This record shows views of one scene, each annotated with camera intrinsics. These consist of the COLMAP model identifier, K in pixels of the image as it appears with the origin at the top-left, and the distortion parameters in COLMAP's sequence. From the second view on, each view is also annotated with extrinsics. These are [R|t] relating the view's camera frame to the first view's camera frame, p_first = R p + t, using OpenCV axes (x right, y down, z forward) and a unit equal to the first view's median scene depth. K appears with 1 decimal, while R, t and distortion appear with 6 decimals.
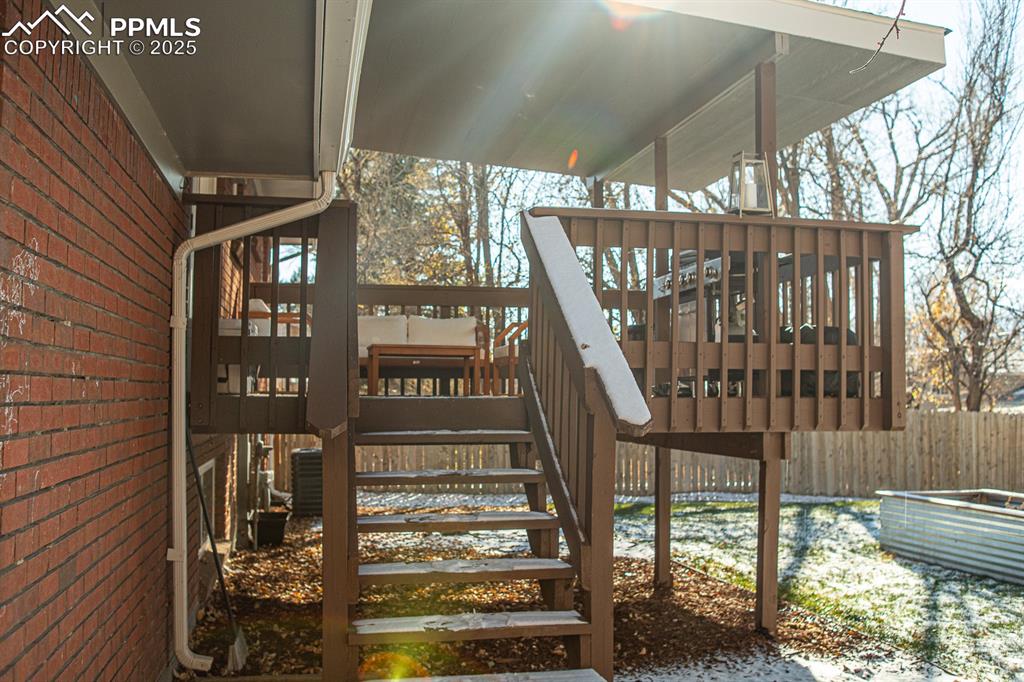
lens RADIAL K [[1025.1, 0, 512.0], [0, 1025.1, 341.0], [0, 0, 1]] dist [-0.168155, 0.139909]
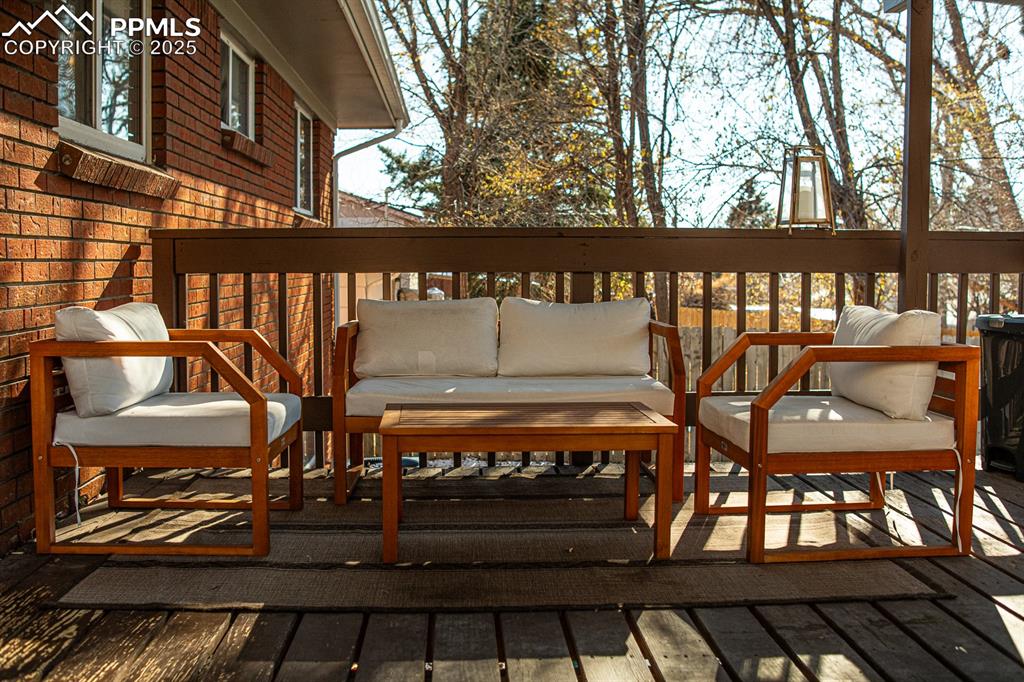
lens RADIAL K [[1025.1, 0, 512.0], [0, 1025.1, 341.0], [0, 0, 1]] dist [-0.168155, 0.139909]
pose [[0.989897, 0.003019, -0.141759, -0.014860], [0.014867, 0.992052, 0.124944, -0.030498], [0.141010, -0.125790, 0.981984, 0.259051]]
